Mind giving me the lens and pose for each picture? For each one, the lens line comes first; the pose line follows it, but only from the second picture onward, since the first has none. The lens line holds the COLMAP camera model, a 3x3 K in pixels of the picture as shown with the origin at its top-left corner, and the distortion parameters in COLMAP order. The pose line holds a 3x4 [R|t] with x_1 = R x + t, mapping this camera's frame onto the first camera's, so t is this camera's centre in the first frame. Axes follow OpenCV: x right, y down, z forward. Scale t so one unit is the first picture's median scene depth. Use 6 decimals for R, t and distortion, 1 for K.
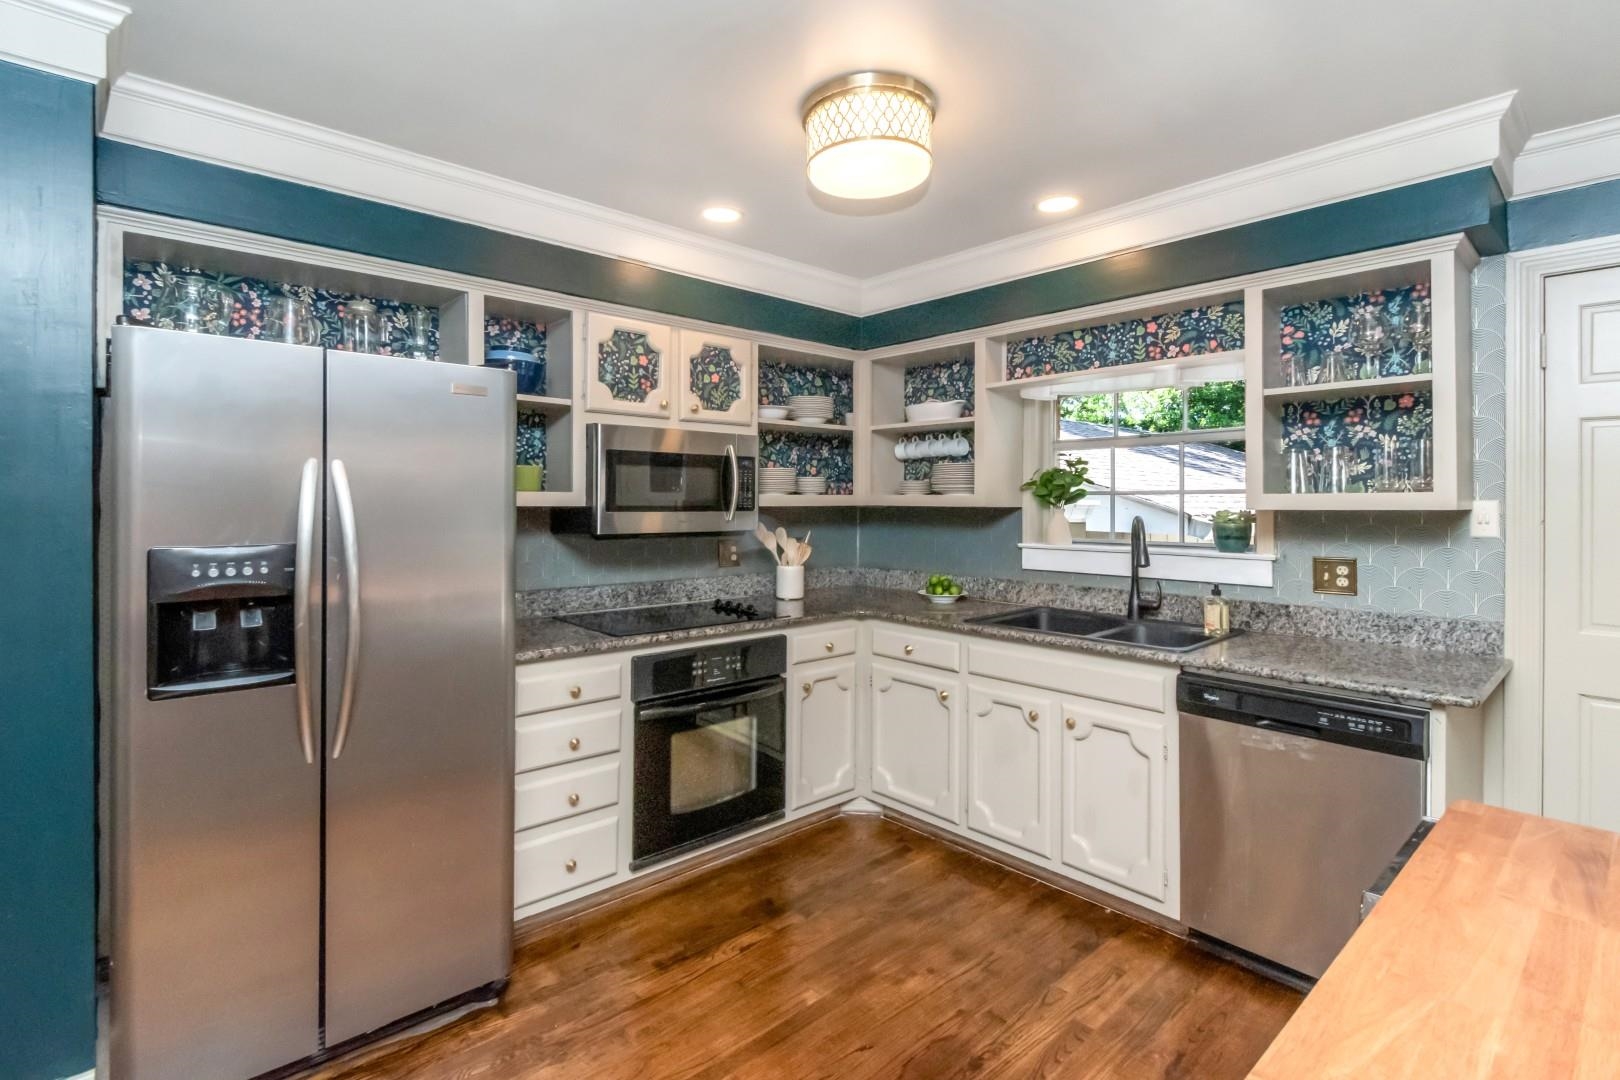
lens RADIAL K [[763.5, 0, 790.7], [0, 763.5, 501.1], [0, 0, 1]] dist [0.001182, -0.001933]
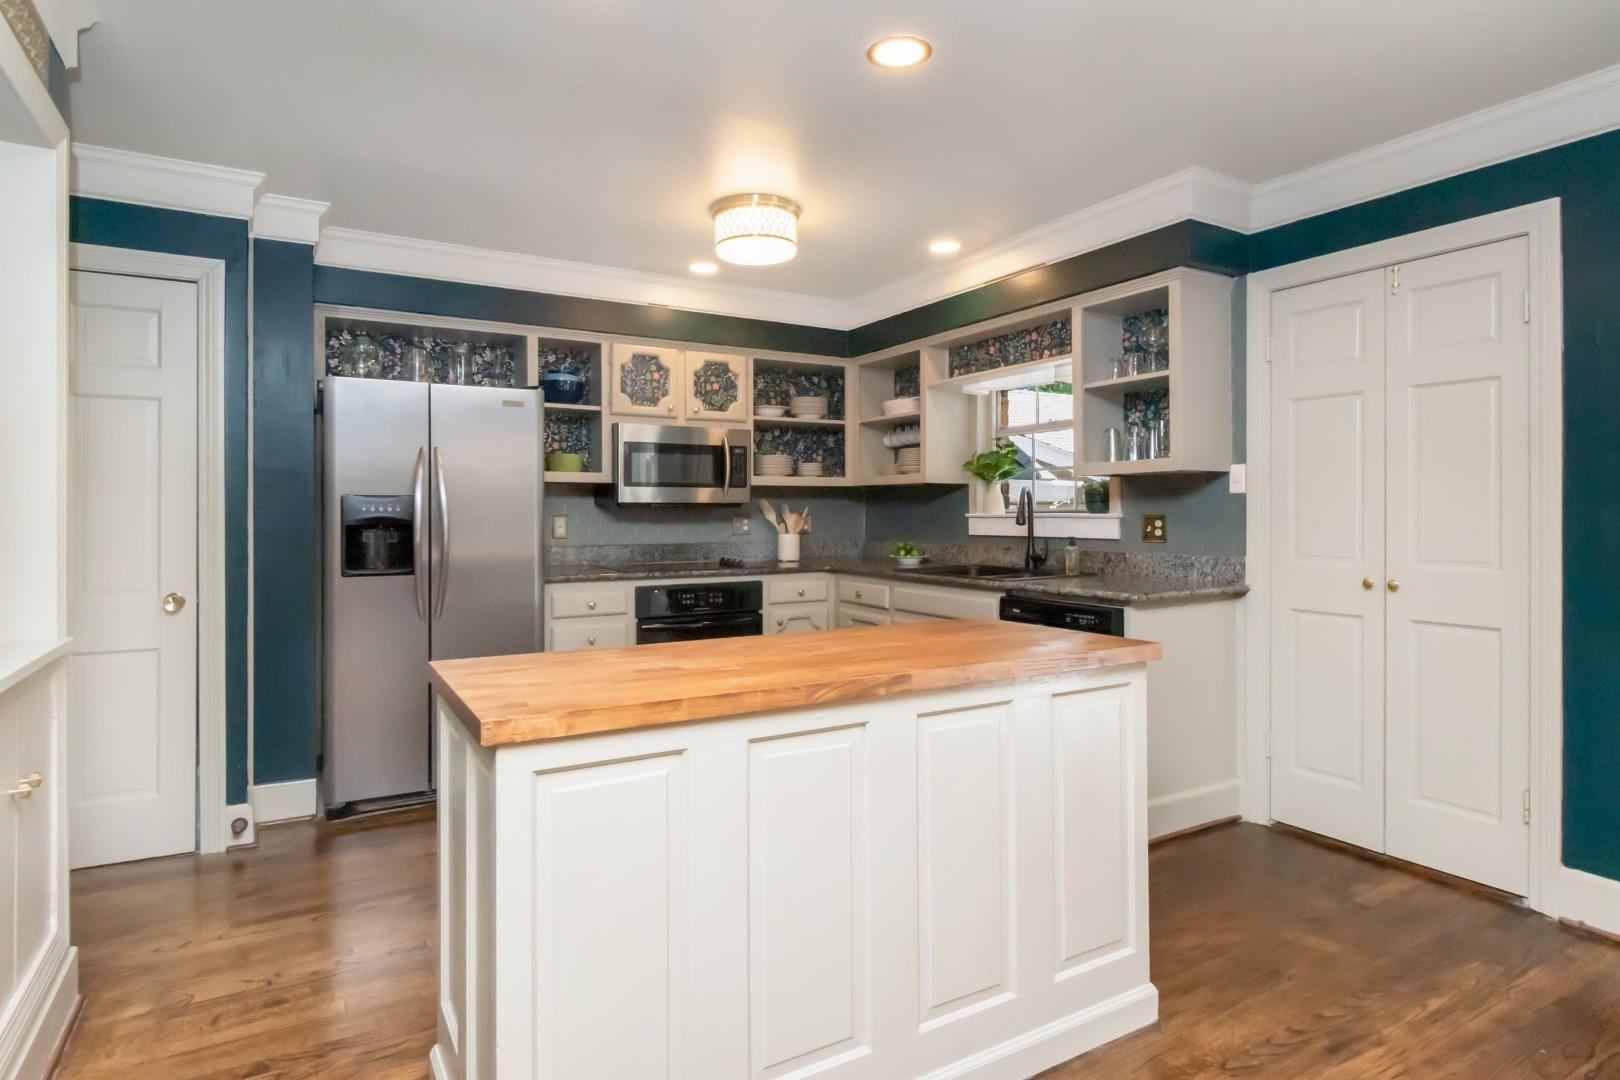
lens RADIAL K [[882.9, 0, 806.1], [0, 882.9, 509.2], [0, 0, 1]] dist [0.001782, -0.002292]
pose [[0.980595, -0.006504, -0.195938, 0.377447], [0.006089, 0.999978, -0.002718, 0.058631], [0.195951, 0.001472, 0.980613, -0.486588]]
